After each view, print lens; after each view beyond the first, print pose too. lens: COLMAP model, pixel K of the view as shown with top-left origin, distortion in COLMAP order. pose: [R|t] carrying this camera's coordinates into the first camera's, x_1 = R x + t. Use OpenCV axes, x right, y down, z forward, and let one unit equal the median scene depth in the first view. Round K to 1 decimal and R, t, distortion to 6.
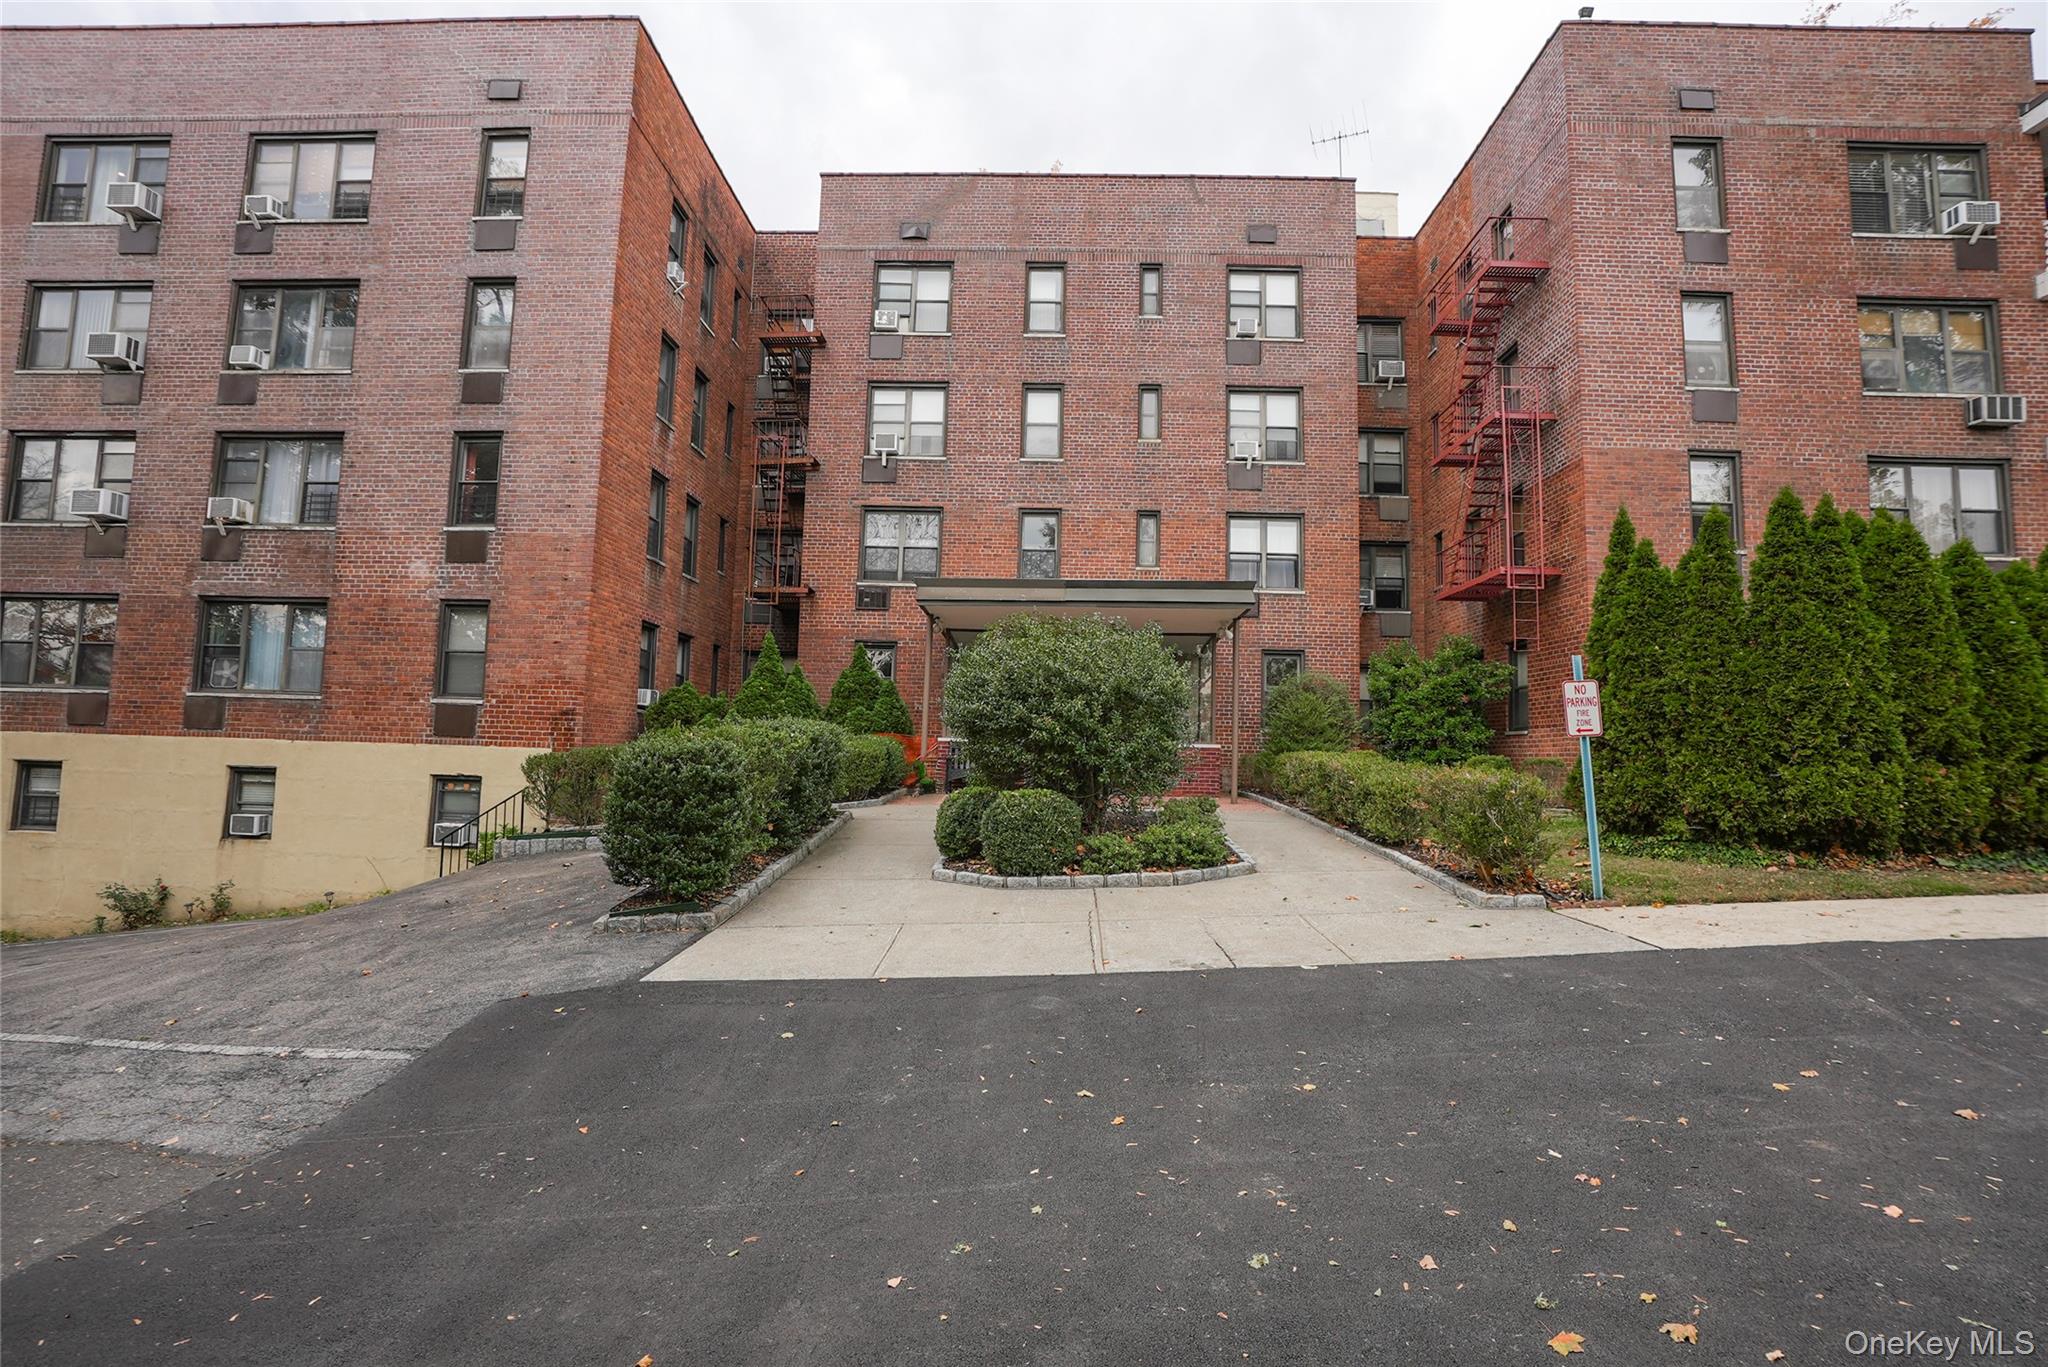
lens RADIAL K [[941.2, 0, 1012.5], [0, 941.2, 680.7], [0, 0, 1]] dist [-0.014492, 0.003023]
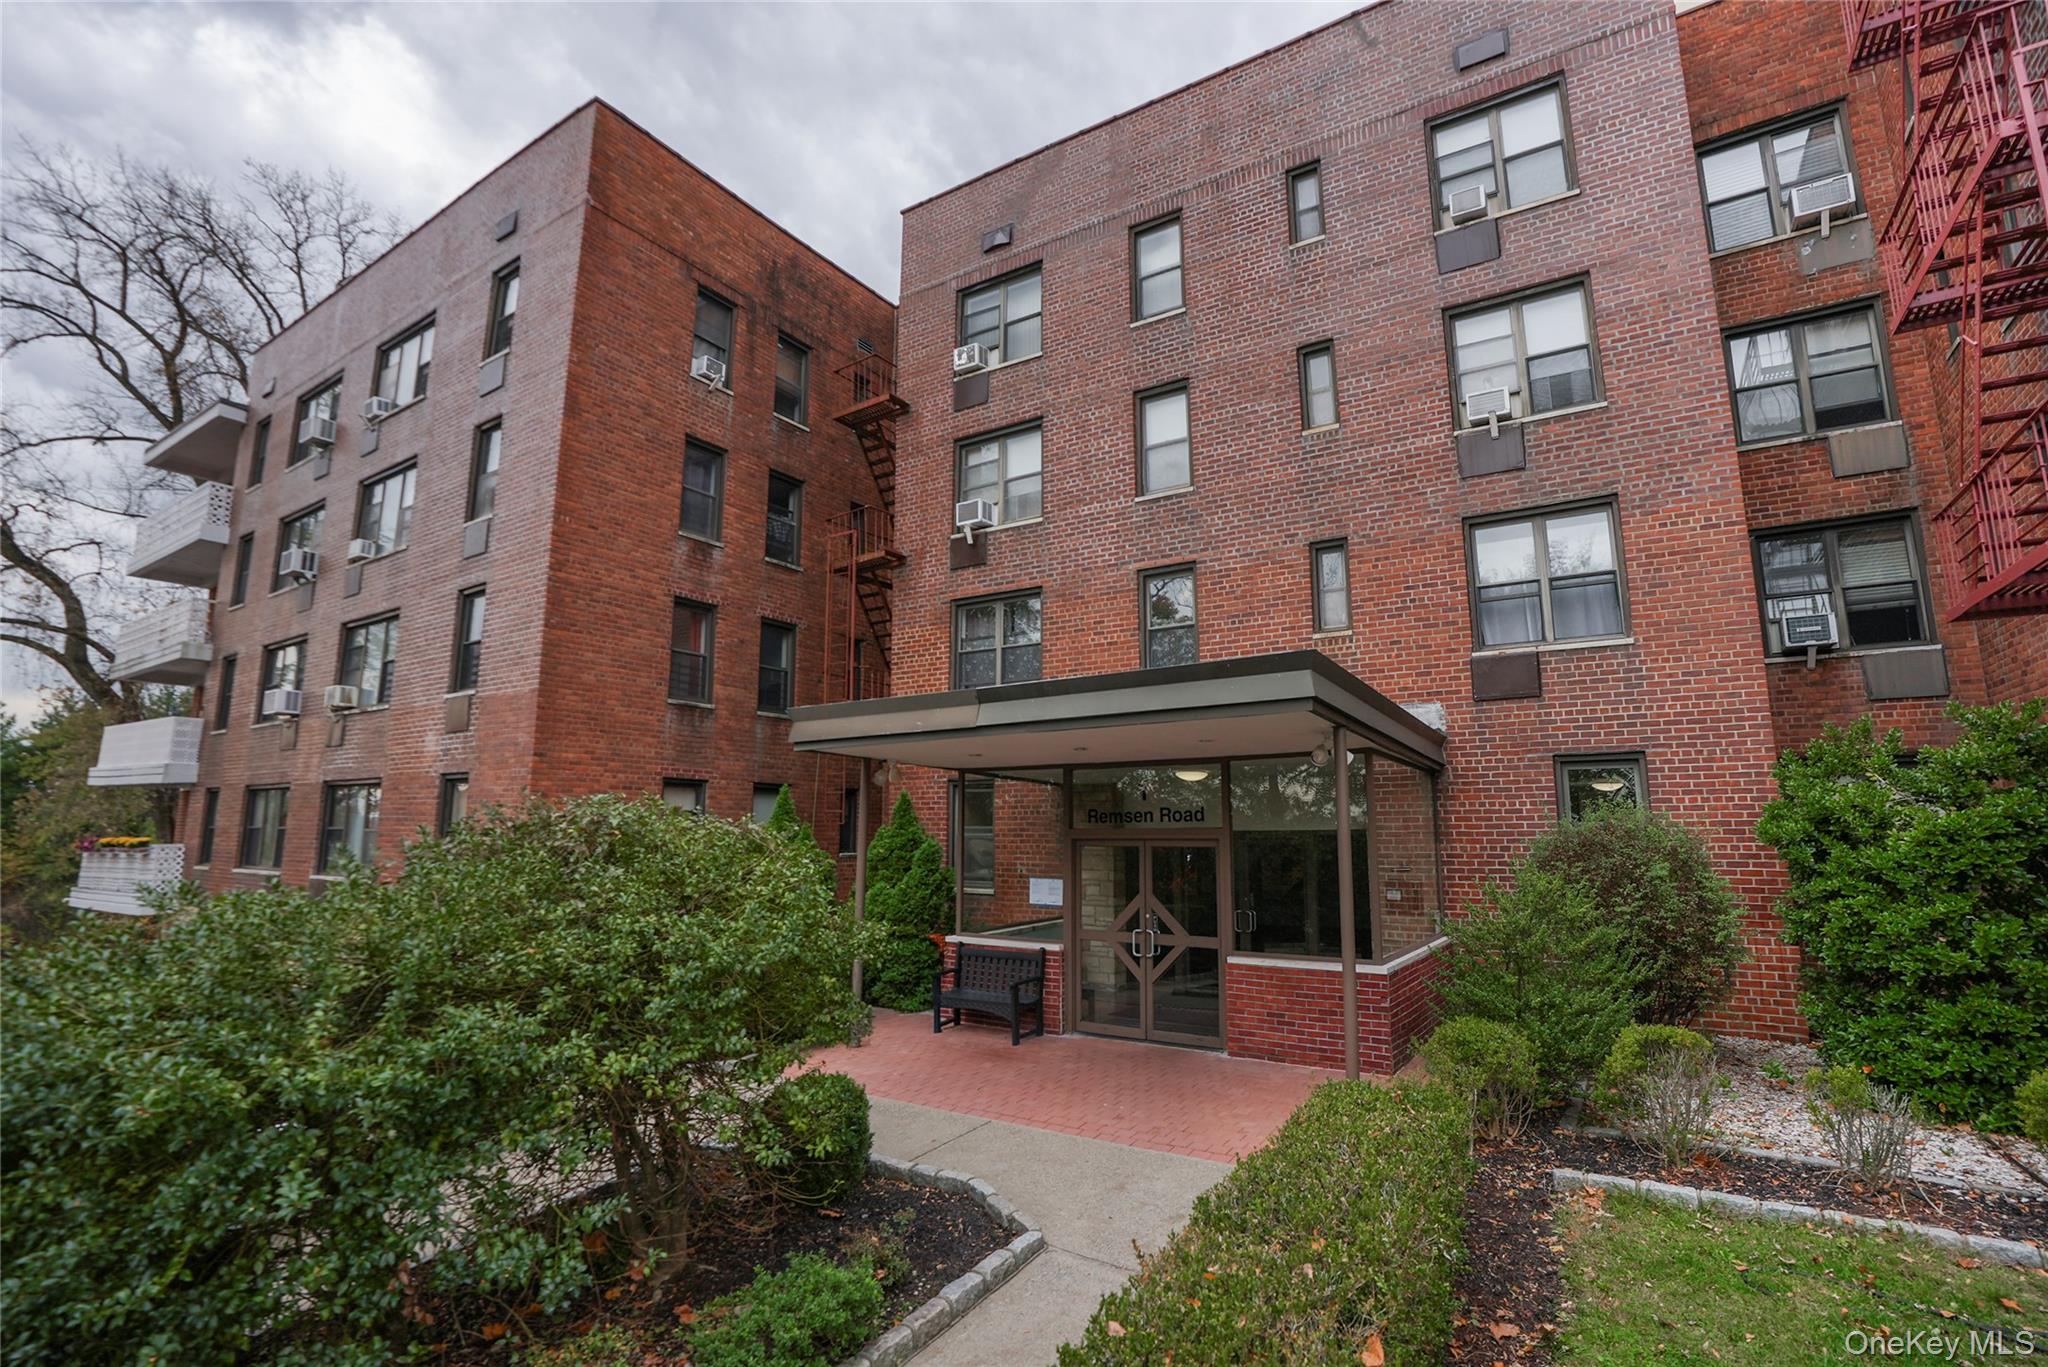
lens RADIAL K [[941.2, 0, 1030.2], [0, 941.2, 682.6], [0, 0, 1]] dist [-0.014492, 0.003023]
pose [[0.875801, -0.106786, -0.470711, 0.250496], [0.062707, 0.992127, -0.108401, -0.033838], [0.478581, 0.065421, 0.875603, 0.373512]]
